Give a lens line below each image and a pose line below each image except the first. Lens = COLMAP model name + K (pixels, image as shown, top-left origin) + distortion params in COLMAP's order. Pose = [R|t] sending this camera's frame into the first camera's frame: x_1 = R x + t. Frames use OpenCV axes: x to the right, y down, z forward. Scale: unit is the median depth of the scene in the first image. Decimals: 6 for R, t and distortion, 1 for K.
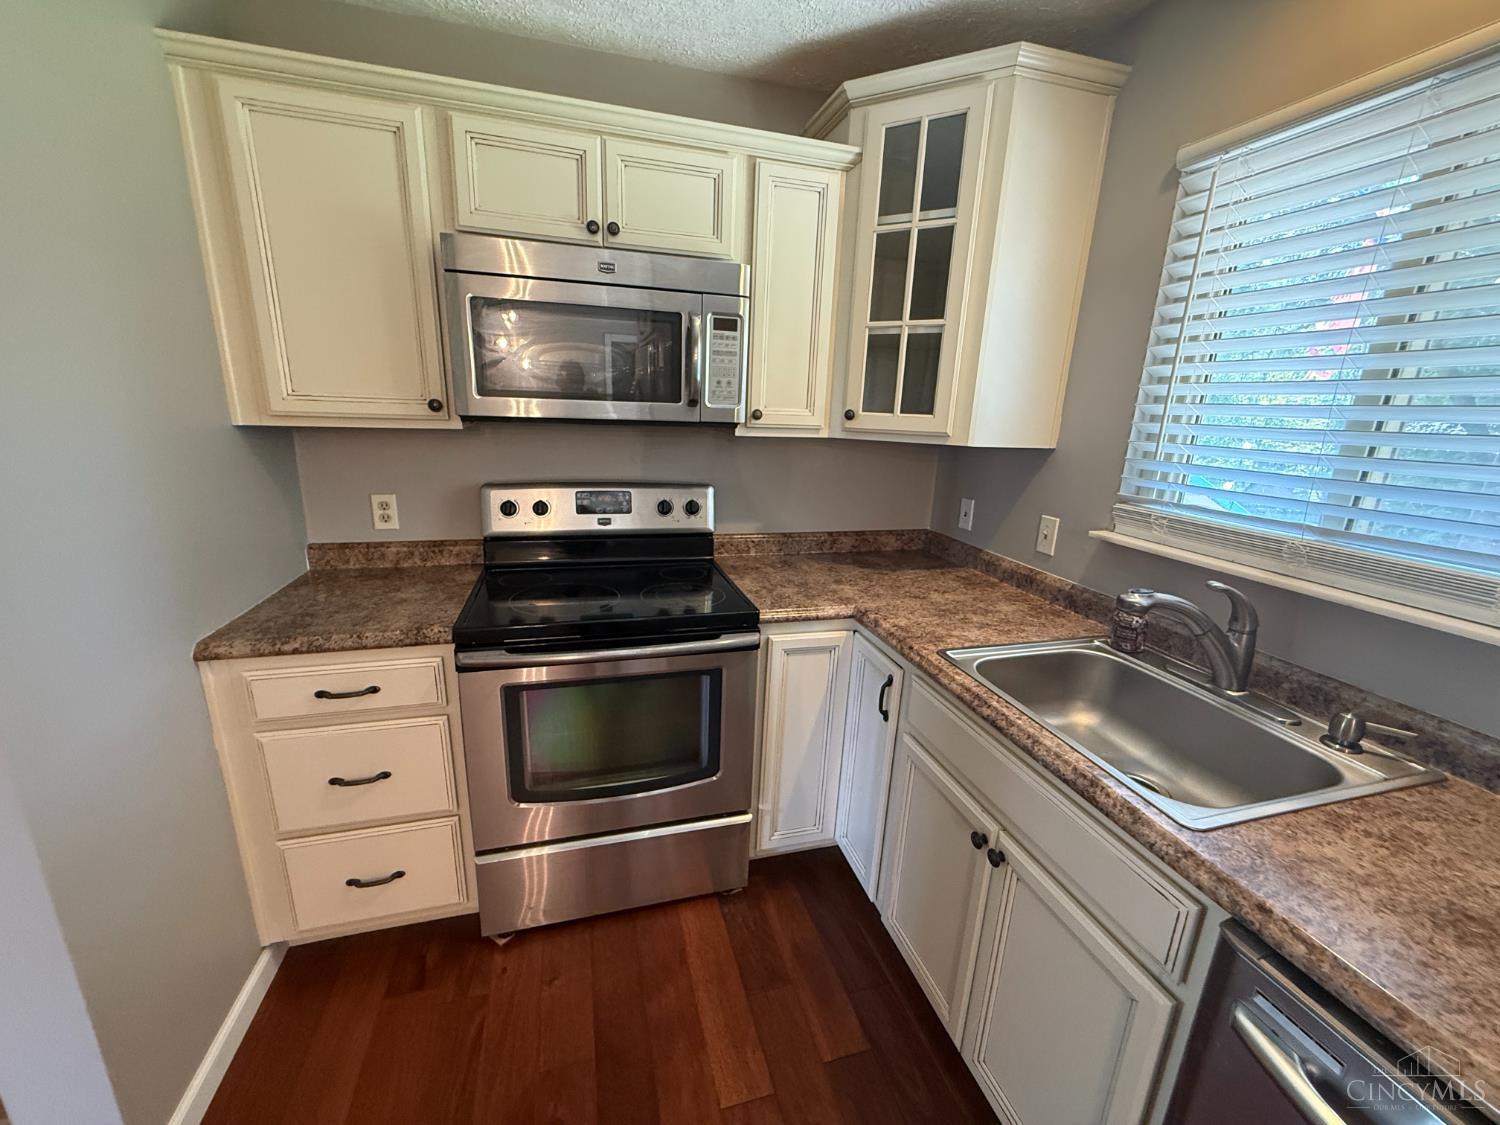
lens RADIAL K [[596.2, 0, 746.3], [0, 596.2, 564.5], [0, 0, 1]] dist [0.000138, 0.000283]
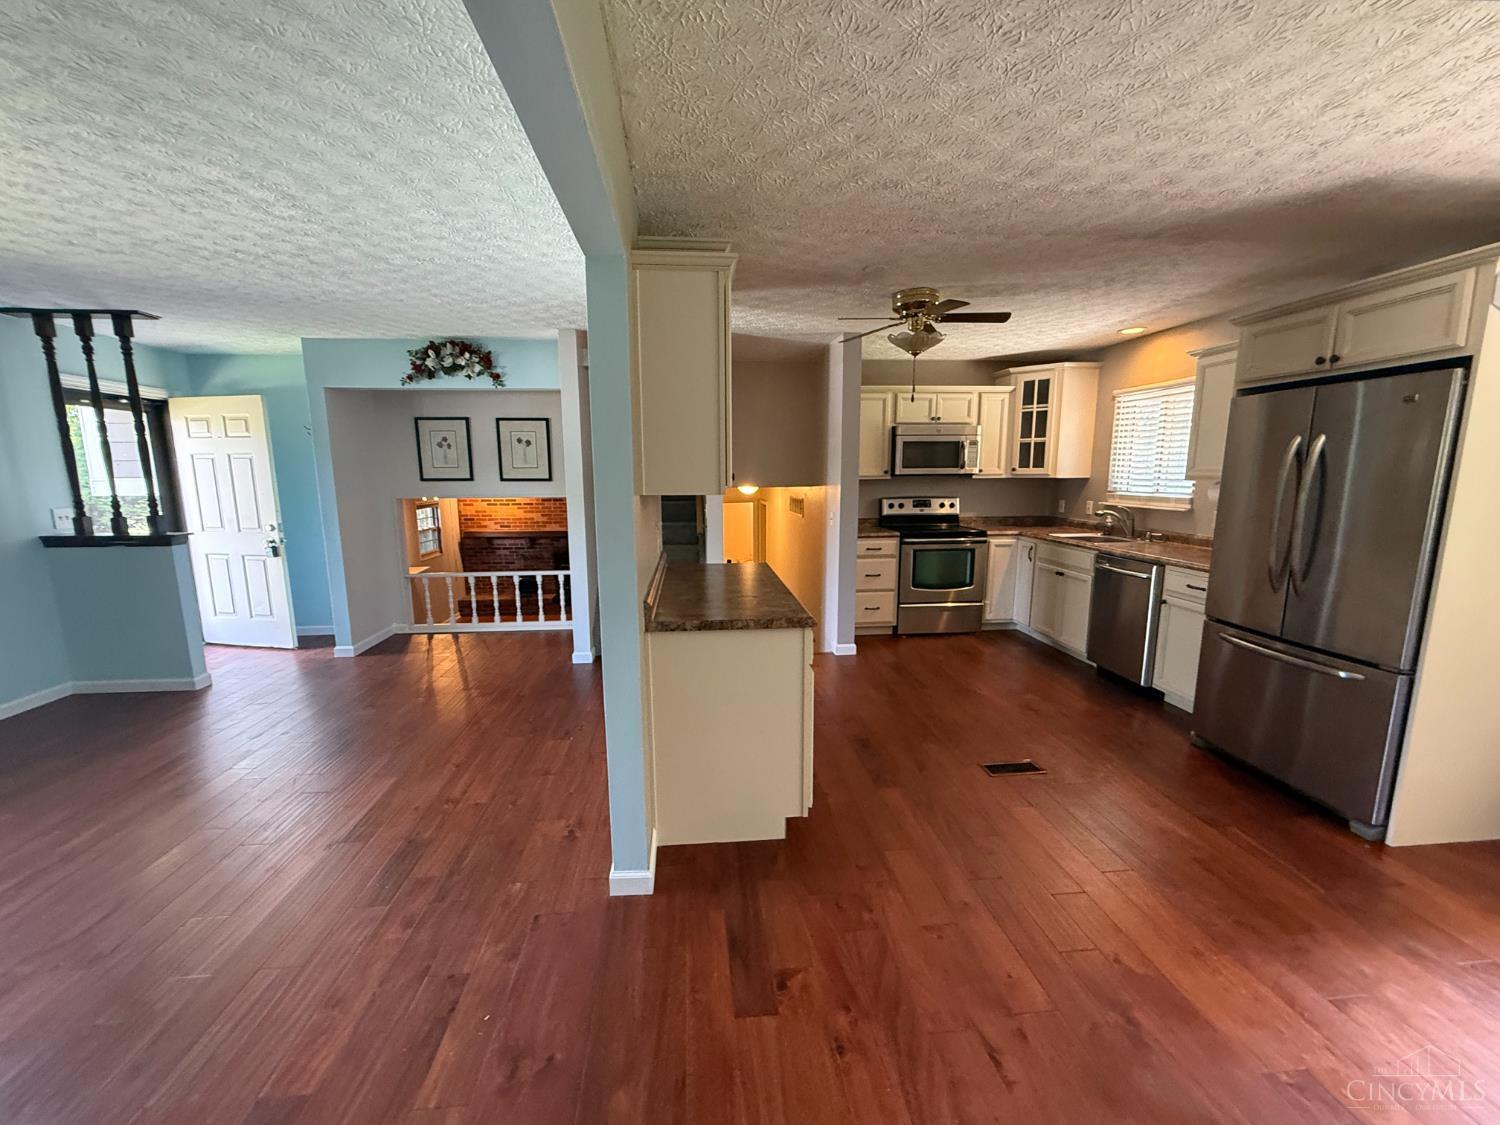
lens RADIAL K [[617.1, 0, 741.9], [0, 617.1, 574.2], [0, 0, 1]] dist [0.000483, 0.000020]
pose [[0.981113, -0.012482, -0.193032, -0.612071], [-0.006187, 0.995380, -0.095811, 0.615241], [0.193336, 0.095195, 0.976503, -2.384149]]
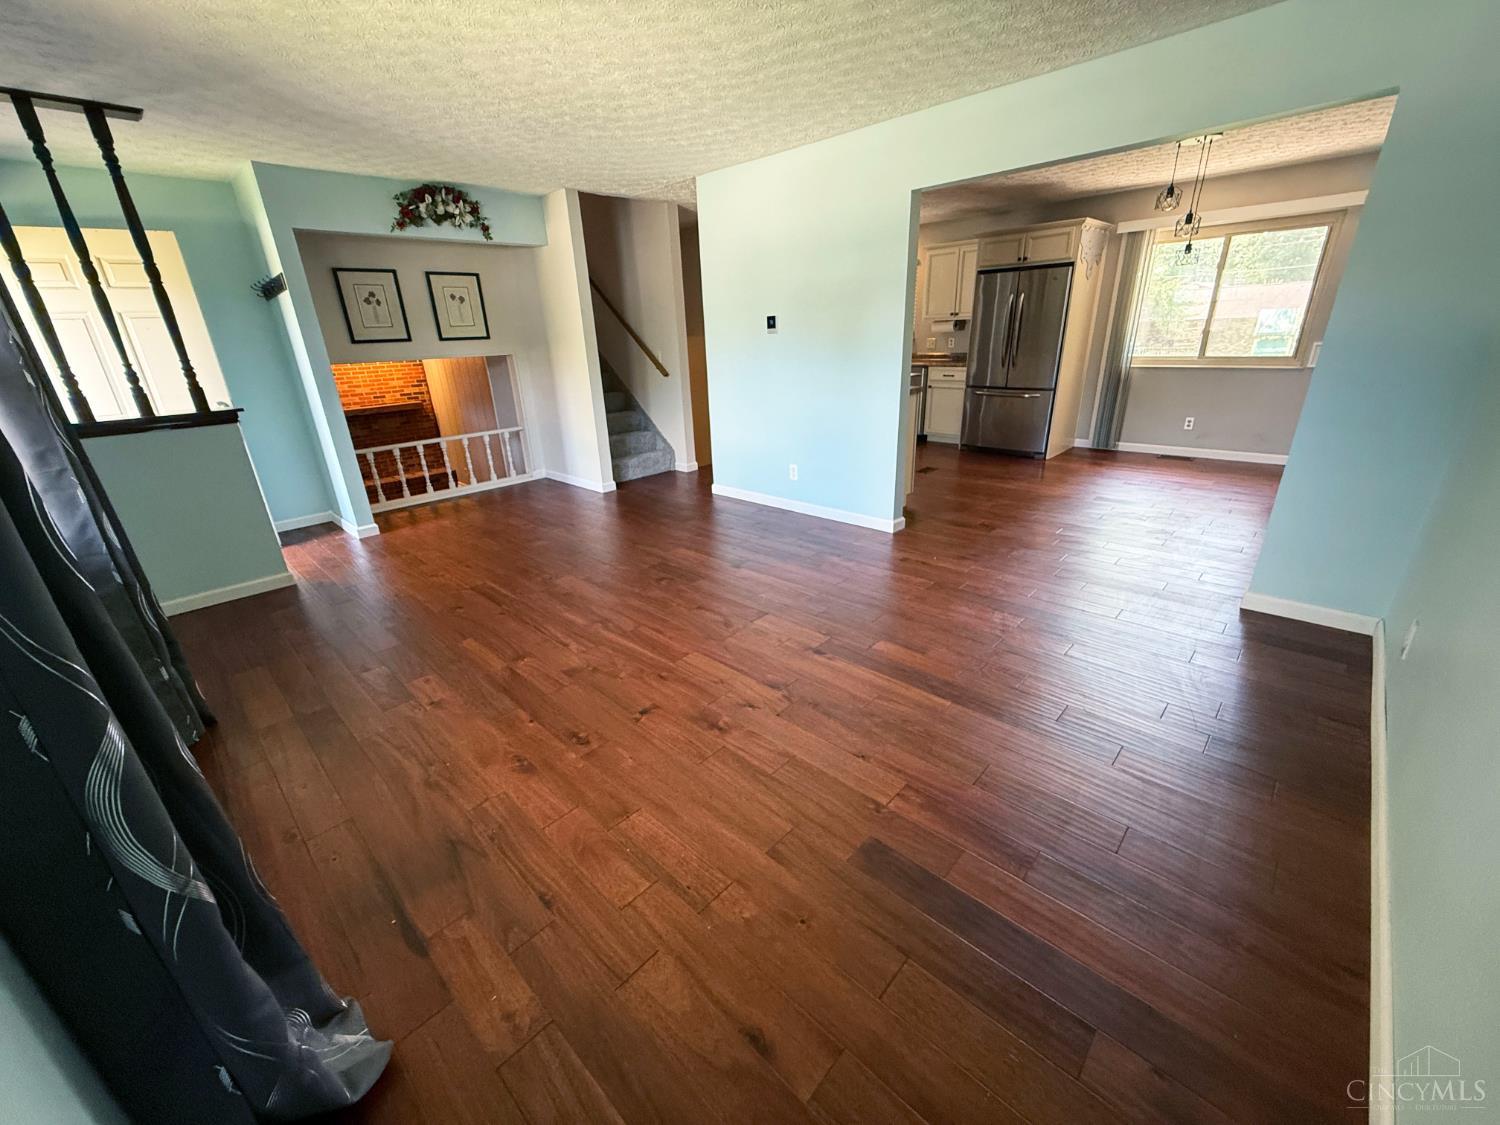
lens RADIAL K [[596.2, 0, 746.3], [0, 596.2, 564.5], [0, 0, 1]] dist [0.000138, 0.000283]
pose [[0.862450, -0.250996, 0.439523, -2.809617], [0.197644, 0.966445, 0.164076, 0.756059], [-0.465957, -0.054638, 0.883119, -3.054643]]
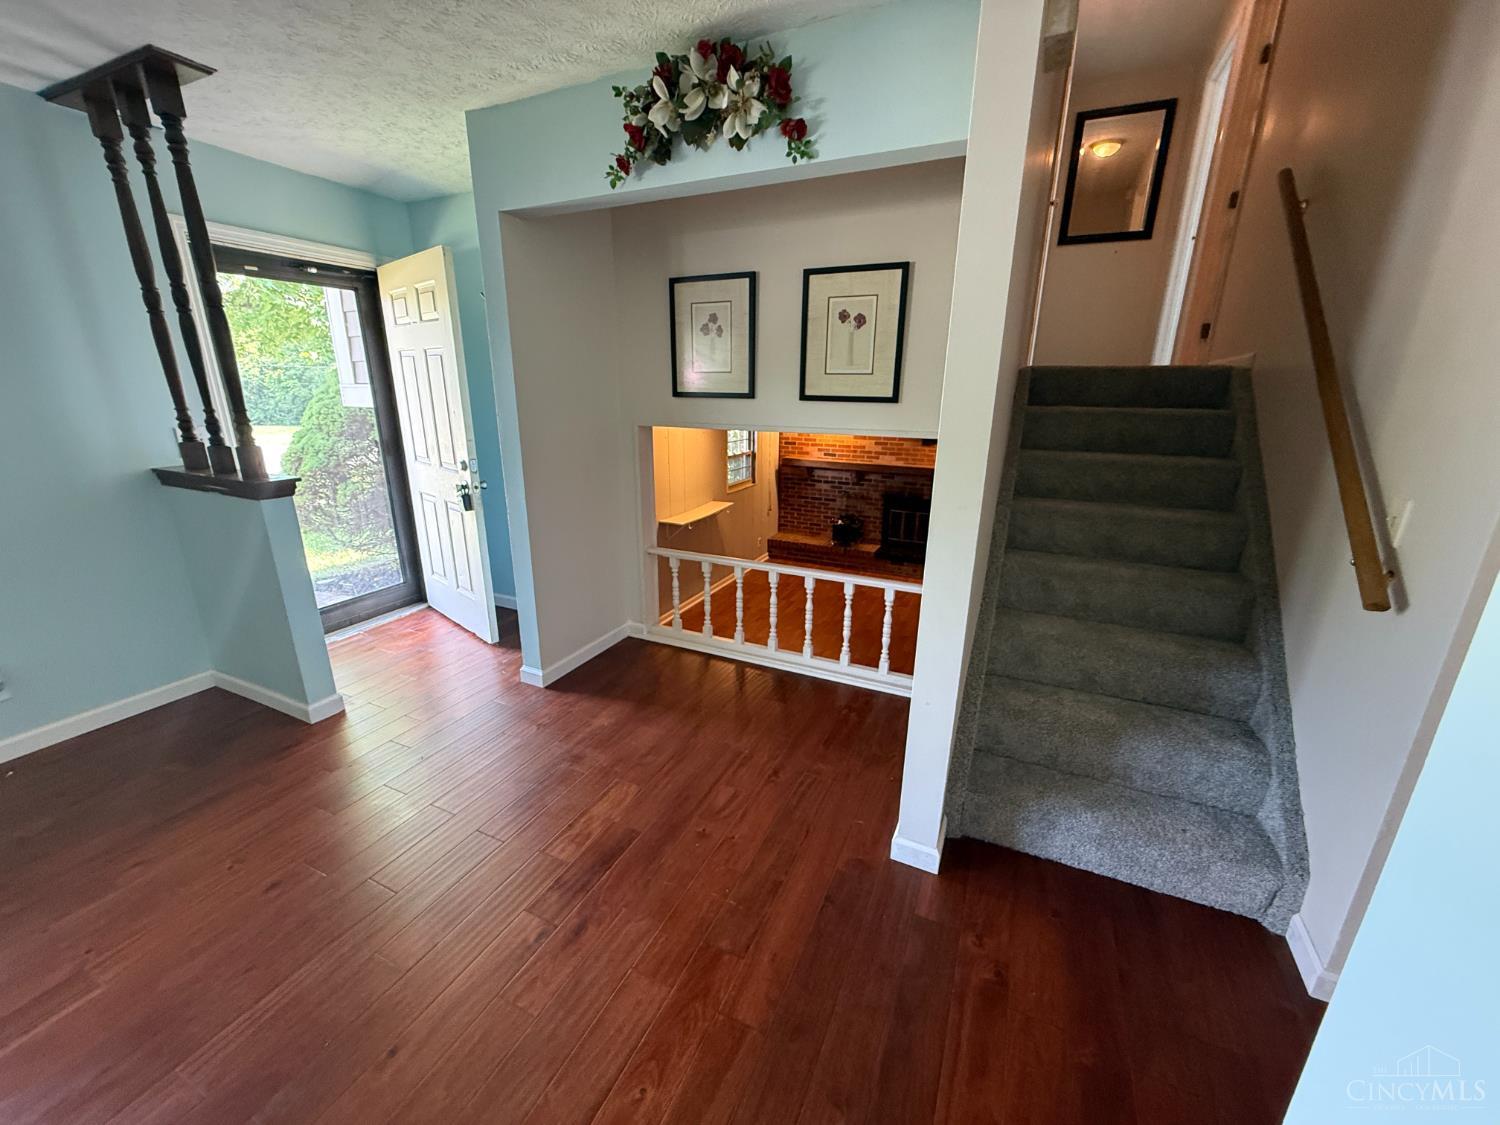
lens RADIAL K [[596.2, 0, 746.3], [0, 596.2, 564.5], [0, 0, 1]] dist [0.000138, 0.000283]
pose [[0.752988, 0.158767, -0.638594, -1.503251], [-0.149724, 0.986340, 0.068678, 0.165487], [0.640774, 0.043900, 0.766473, -0.784414]]
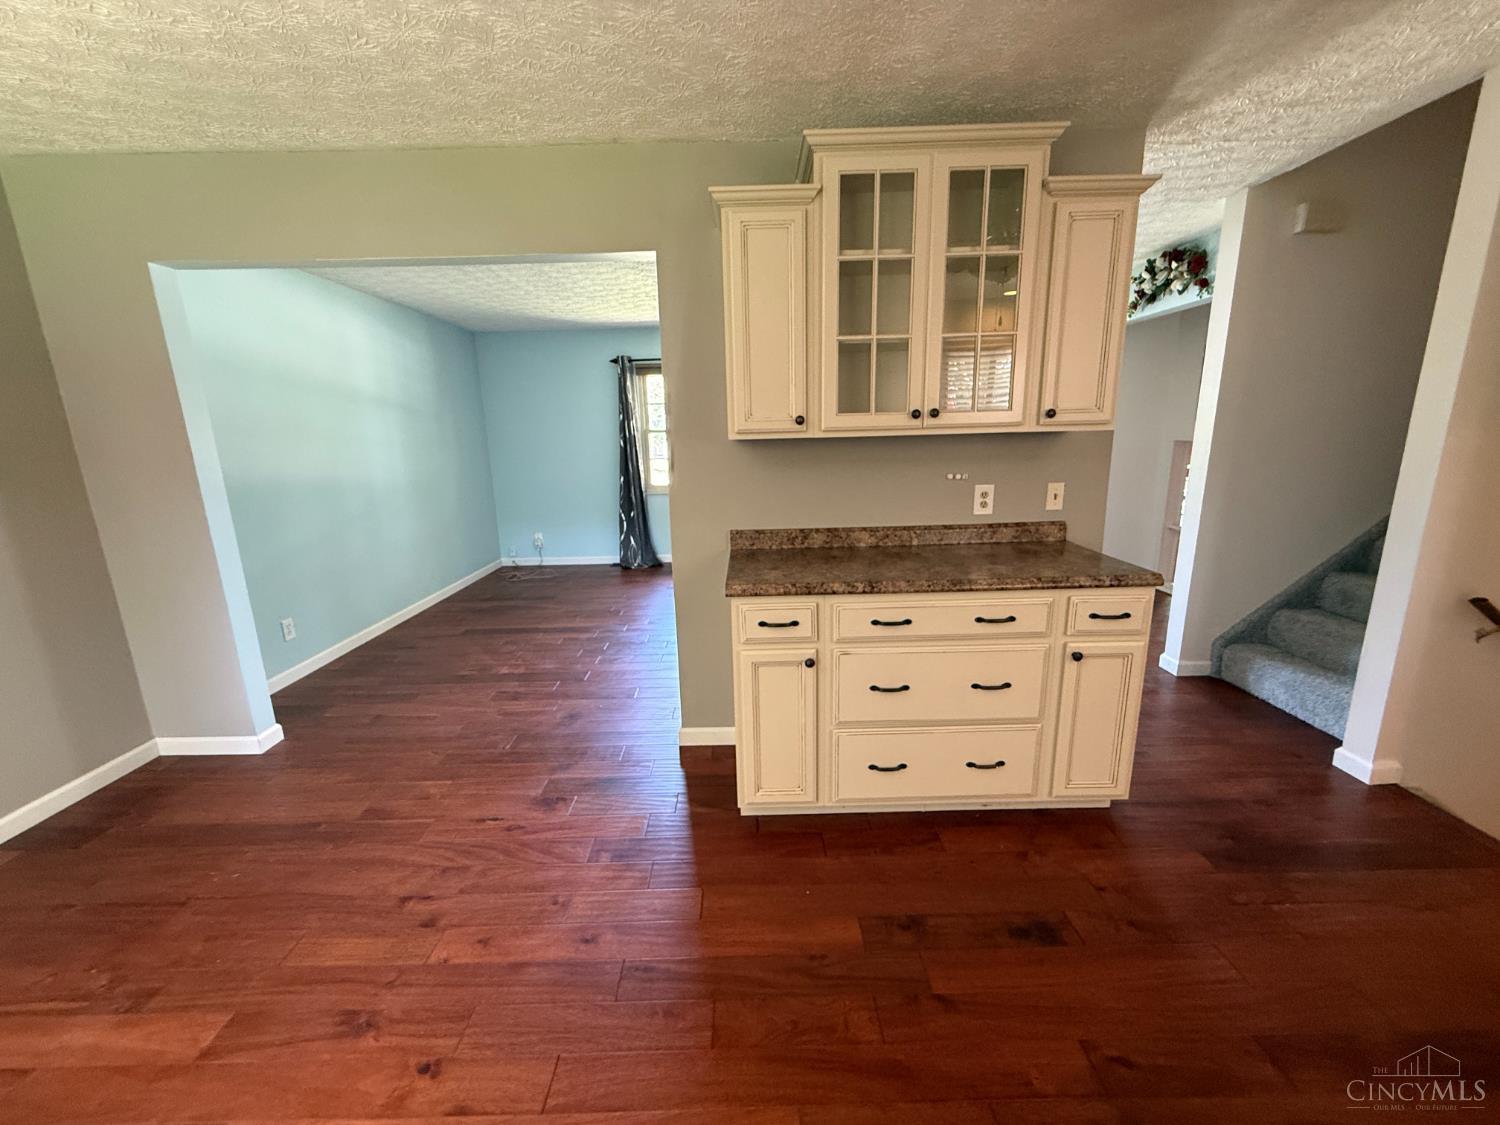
lens RADIAL K [[596.2, 0, 746.3], [0, 596.2, 564.5], [0, 0, 1]] dist [0.000138, 0.000283]
pose [[-0.270037, 0.181185, -0.945649, 0.356237], [-0.231433, 0.941128, 0.246407, 0.244166], [0.934622, 0.285393, -0.212208, -0.715854]]
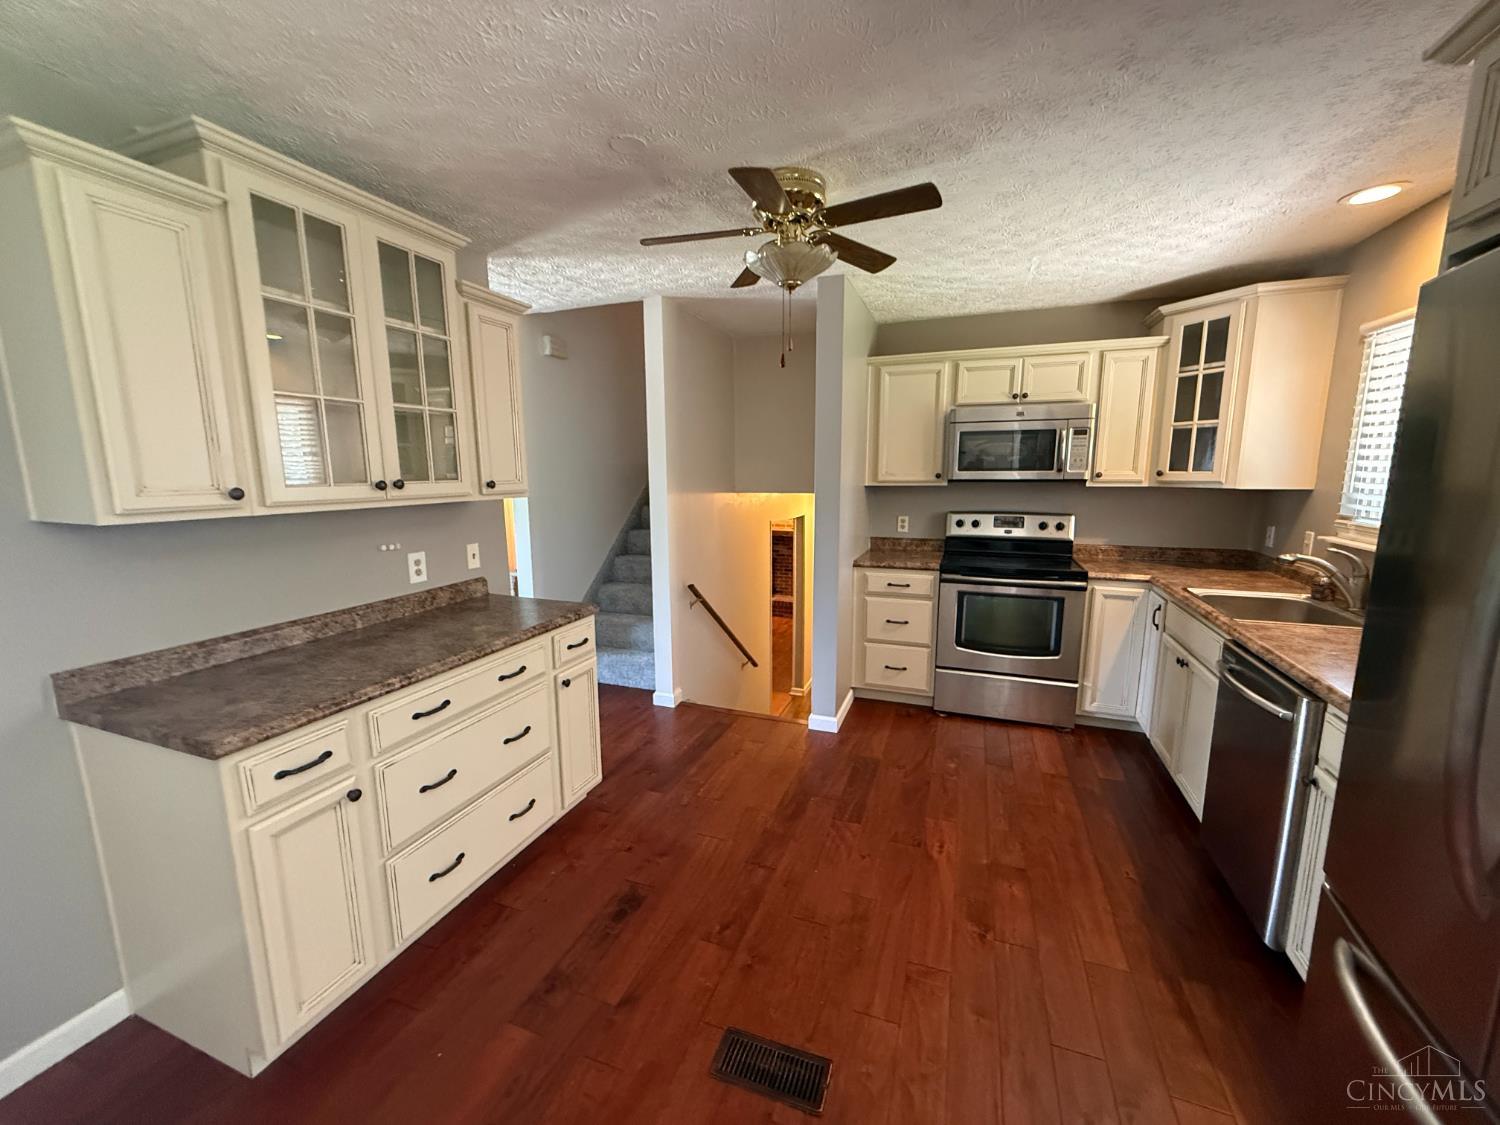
lens RADIAL K [[596.2, 0, 746.3], [0, 596.2, 564.5], [0, 0, 1]] dist [0.000138, 0.000283]
pose [[0.803578, 0.054653, -0.592685, 0.275993], [-0.118943, 0.990435, -0.069935, 0.320970], [0.583194, 0.126694, 0.802393, -1.231920]]
